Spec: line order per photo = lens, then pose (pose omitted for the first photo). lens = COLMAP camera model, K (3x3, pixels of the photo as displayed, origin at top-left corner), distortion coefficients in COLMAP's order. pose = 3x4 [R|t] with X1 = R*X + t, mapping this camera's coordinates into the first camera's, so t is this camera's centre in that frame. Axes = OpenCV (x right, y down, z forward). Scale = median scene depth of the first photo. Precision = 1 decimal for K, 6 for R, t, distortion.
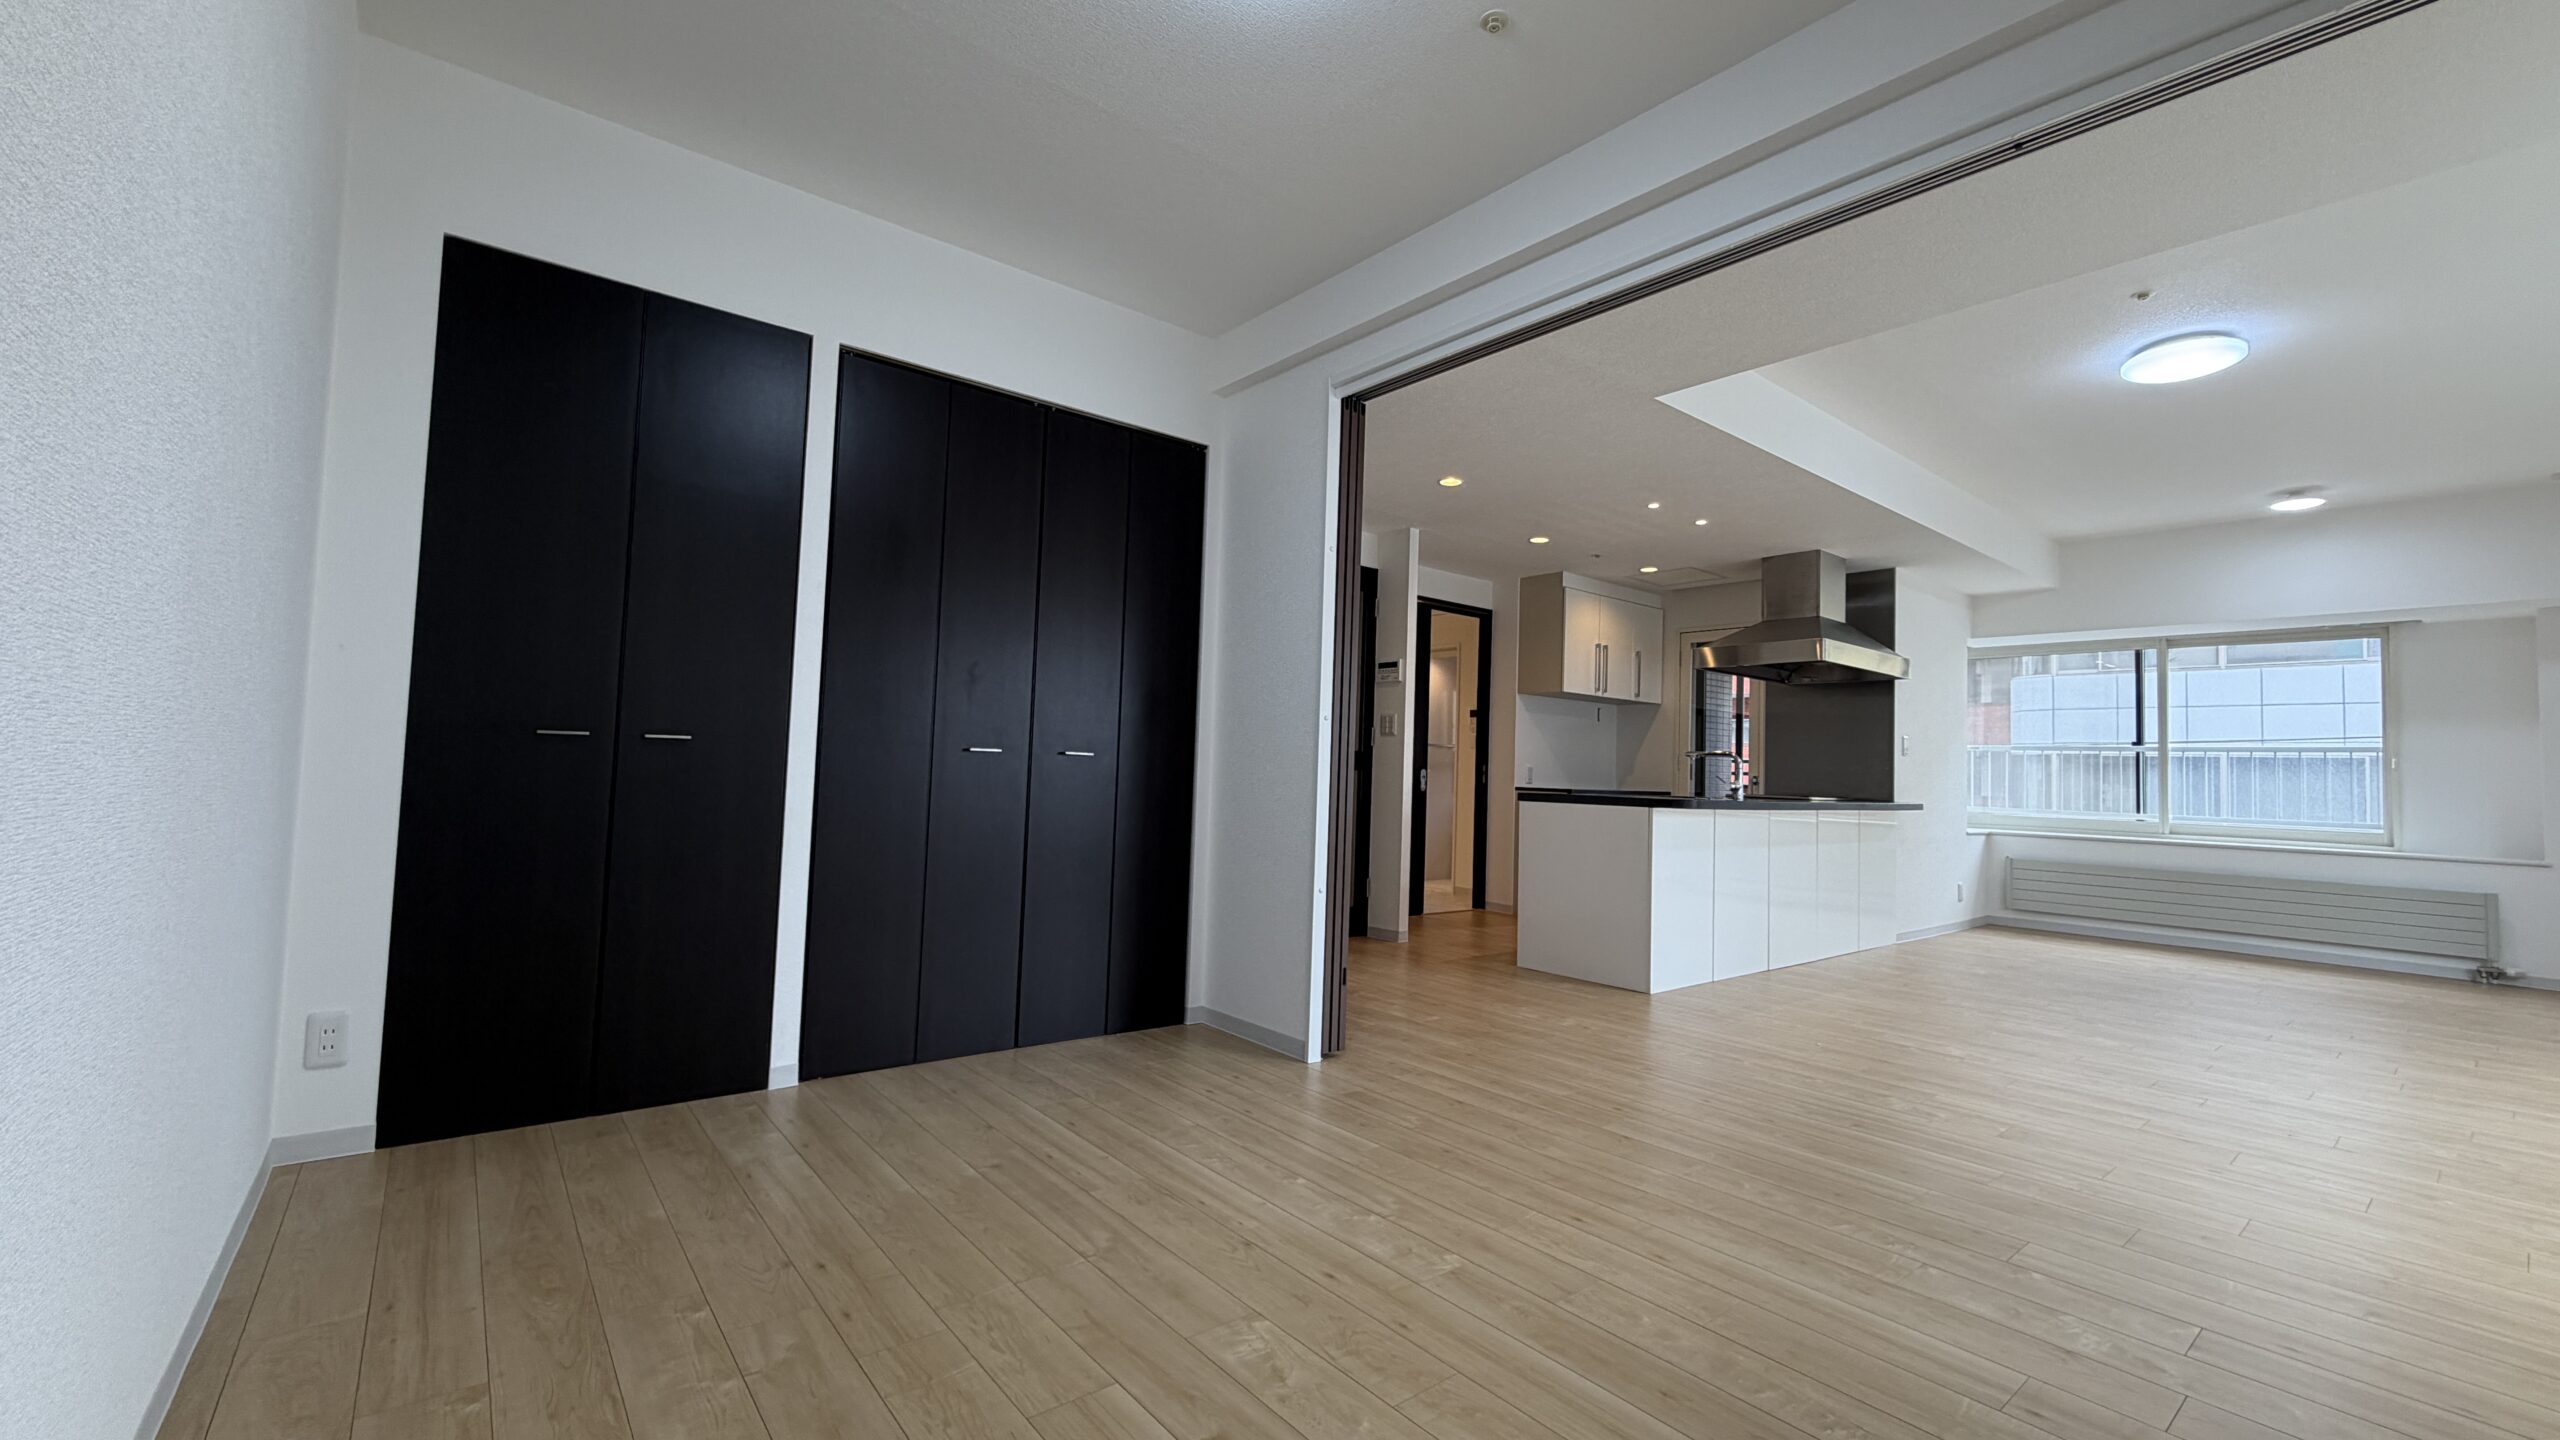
lens RADIAL K [[1019.6, 0, 1282.5], [0, 1019.6, 721.3], [0, 0, 1]] dist [-0.000559, 0.000176]
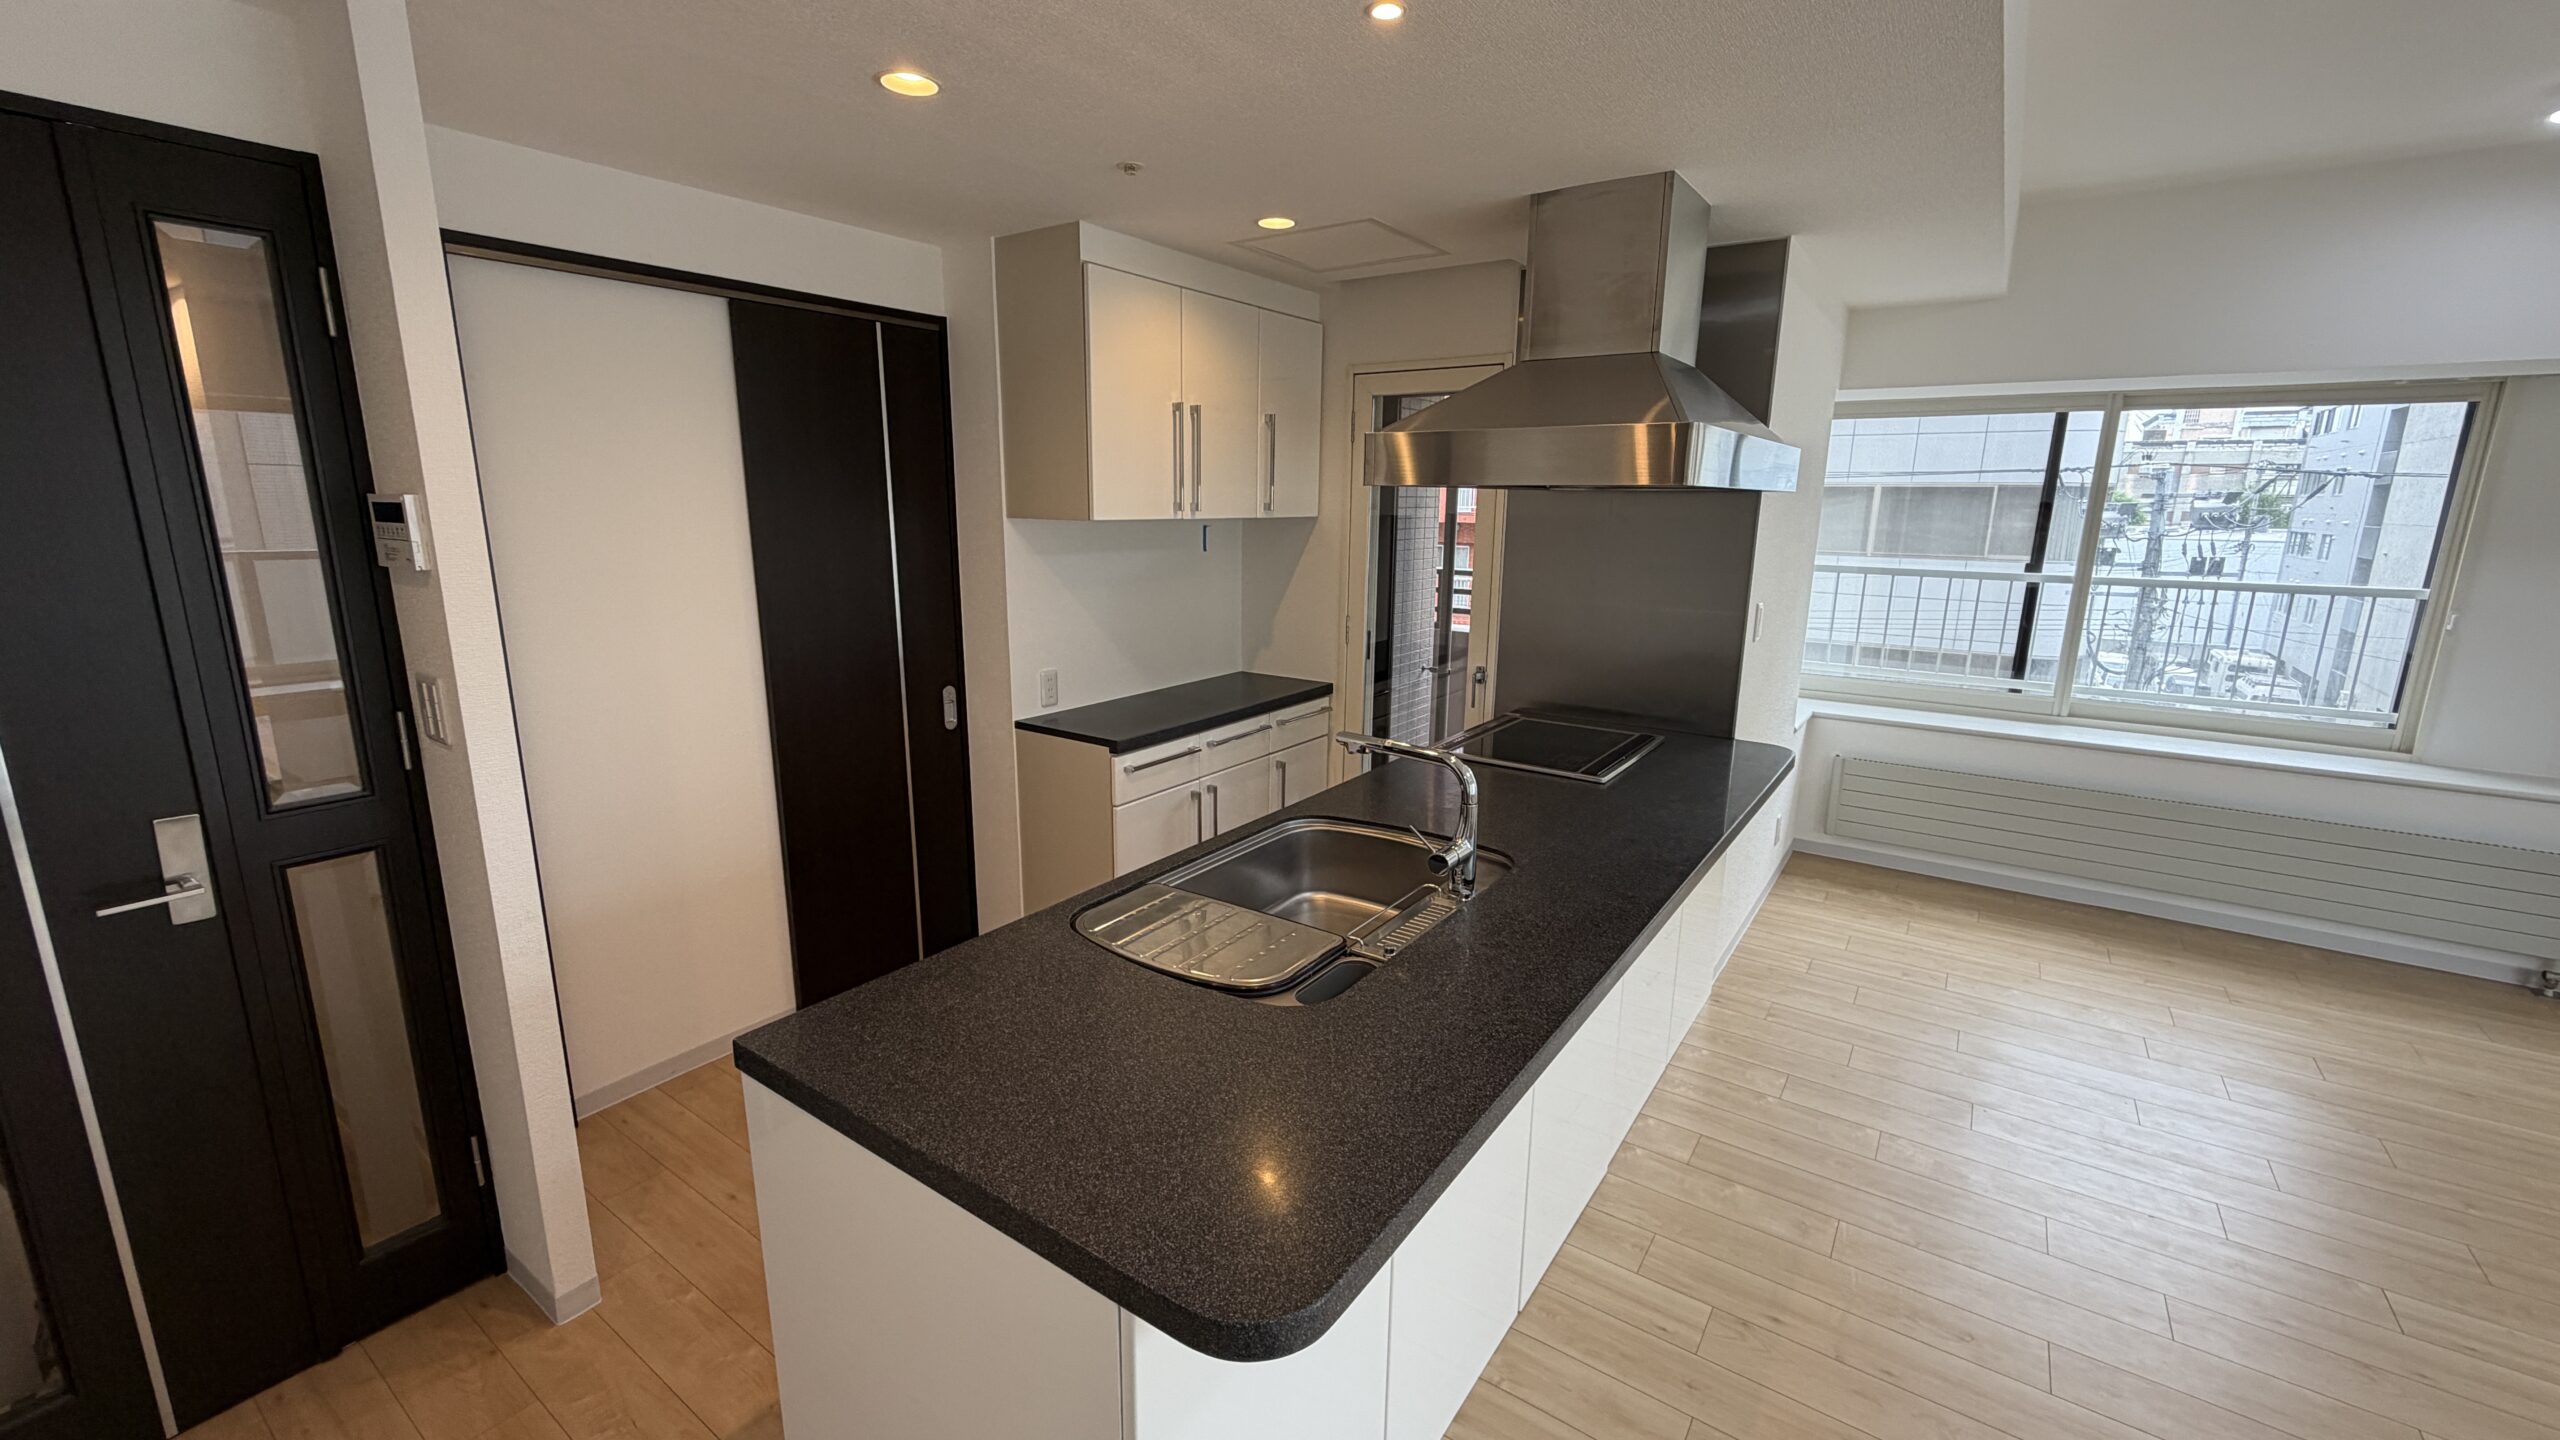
lens RADIAL K [[1019.6, 0, 1274.0], [0, 1019.6, 722.1], [0, 0, 1]] dist [-0.000559, 0.000176]
pose [[0.961928, -0.081605, 0.260834, 0.234703], [0.009526, 0.963813, 0.266410, -0.062860], [-0.273136, -0.253783, 0.927896, 0.565778]]
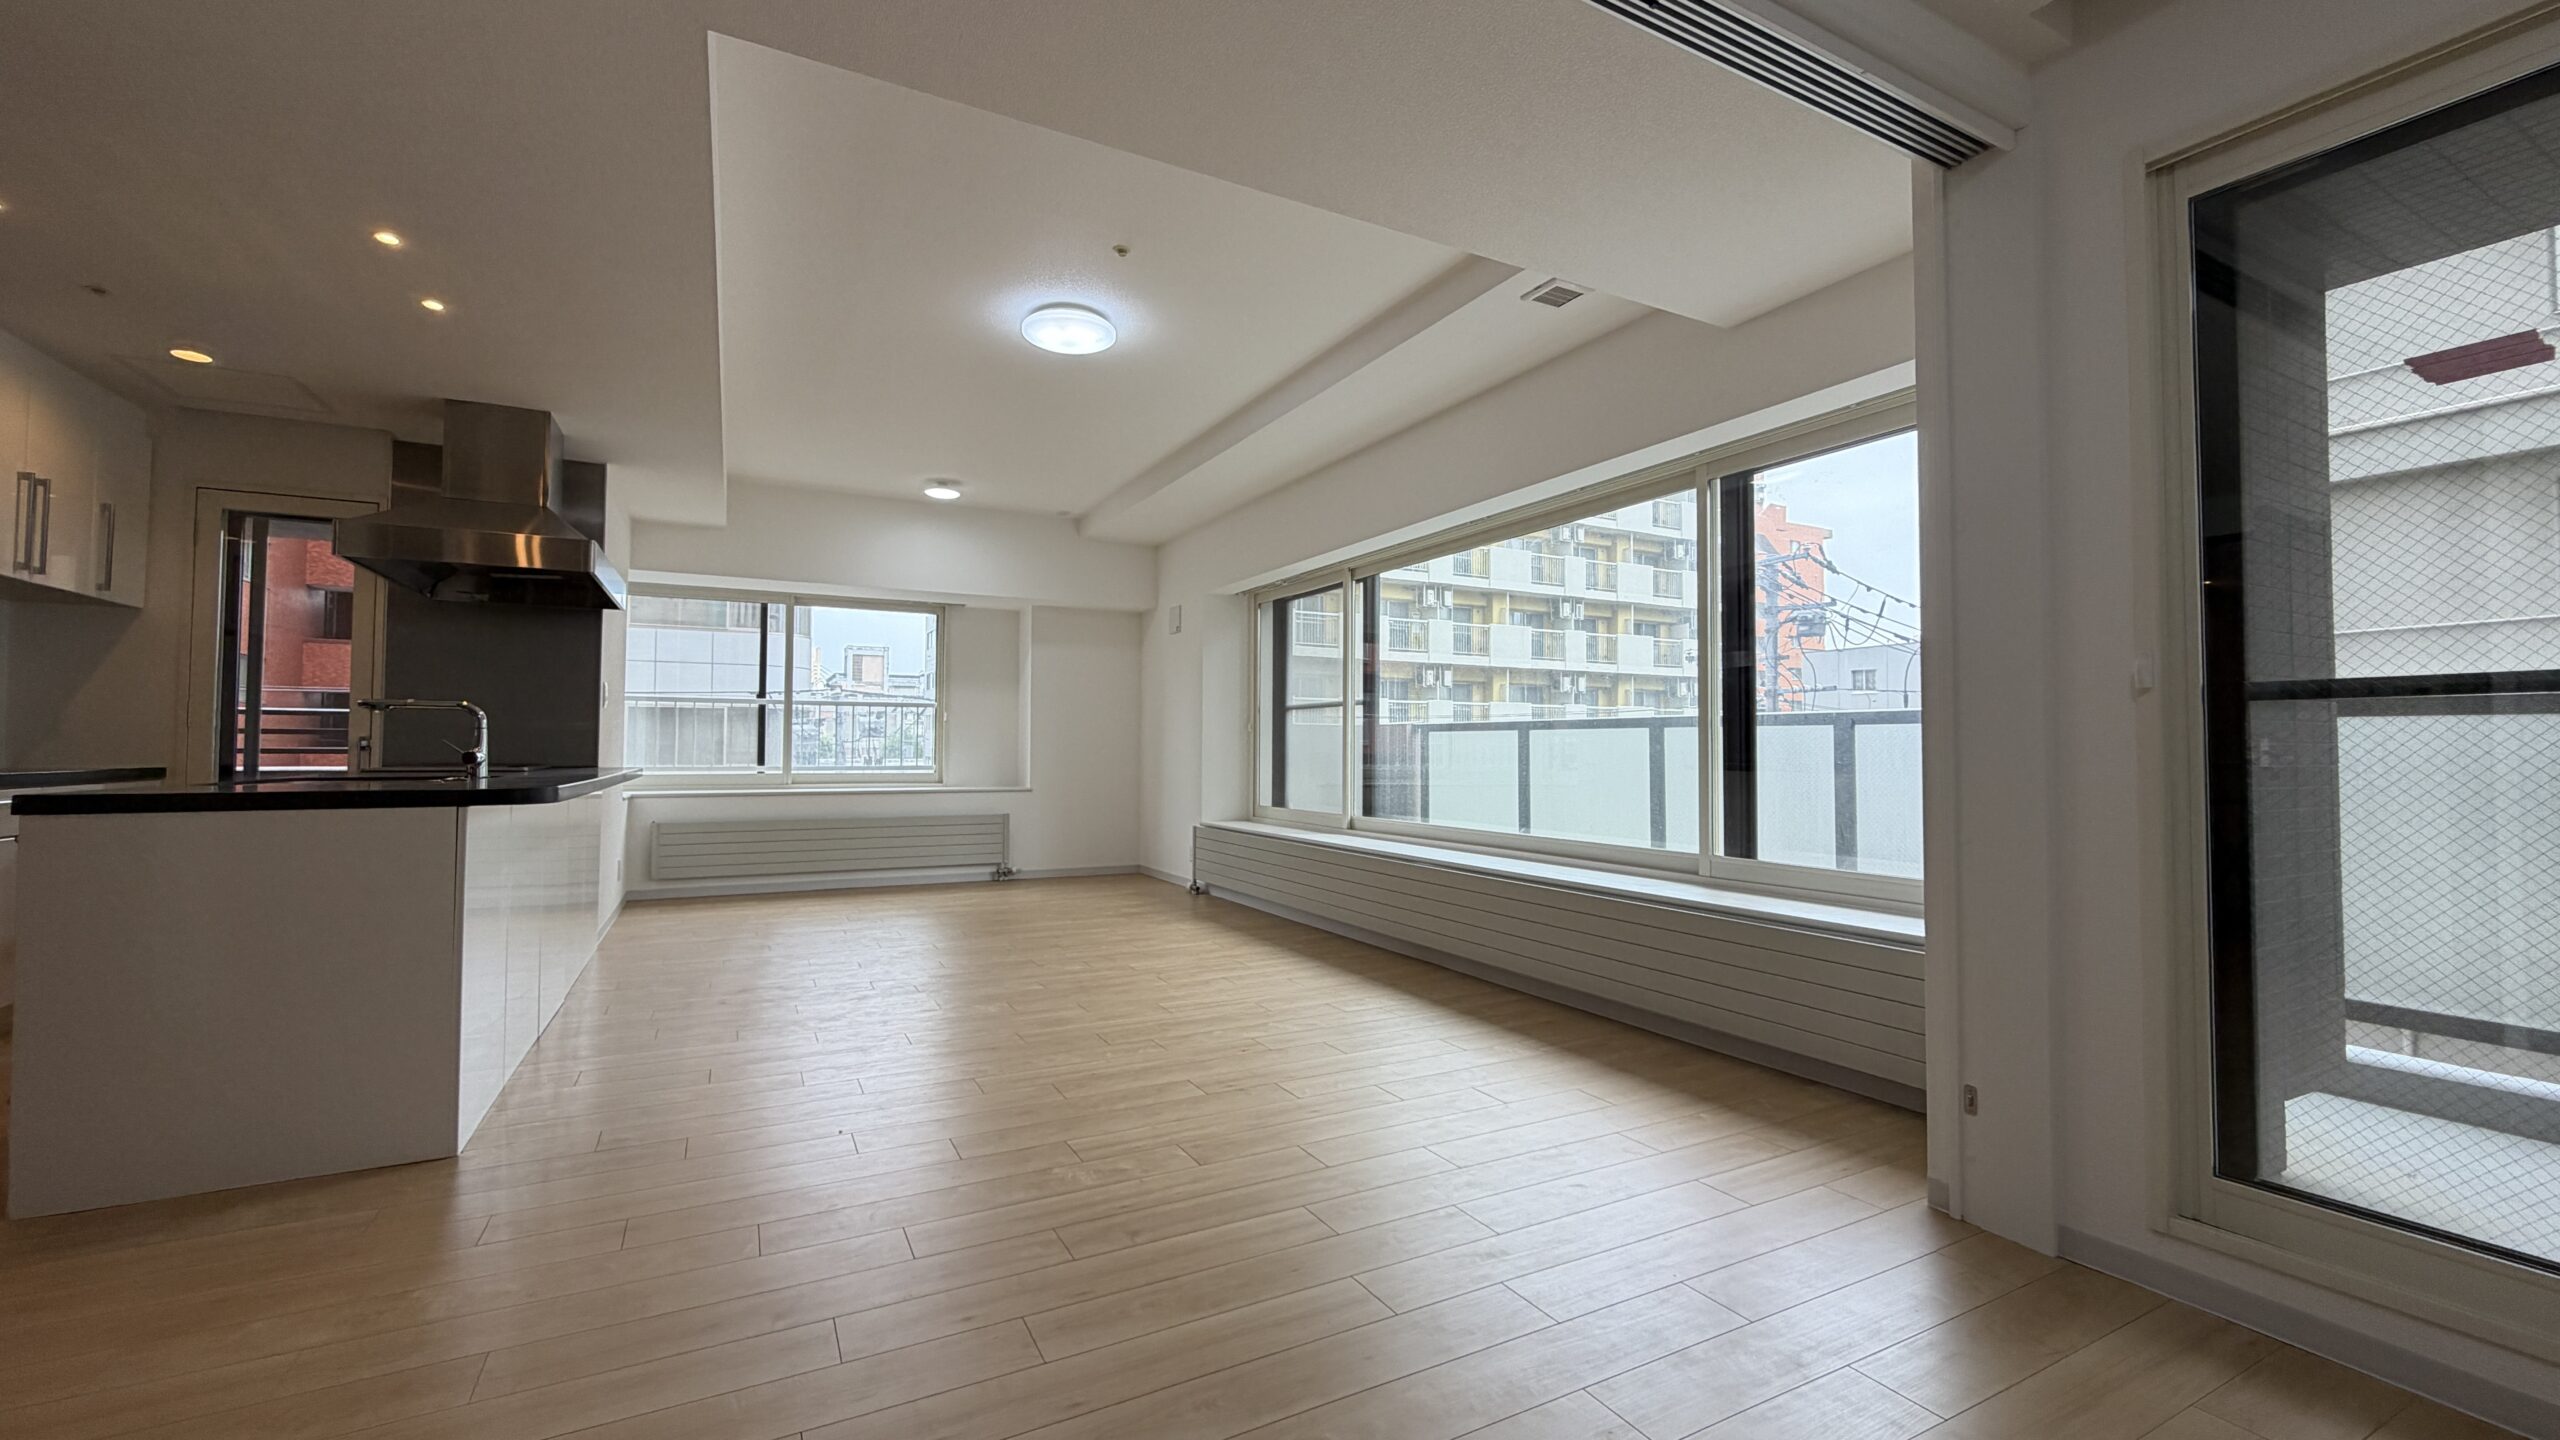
lens RADIAL K [[1019.6, 0, 1267.6], [0, 1019.6, 714.3], [0, 0, 1]] dist [-0.000559, 0.000176]
pose [[0.196649, -0.000436, 0.980474, -0.053282], [-0.044661, 0.998958, 0.009402, 0.008523], [-0.979456, -0.045638, 0.196424, 0.339930]]
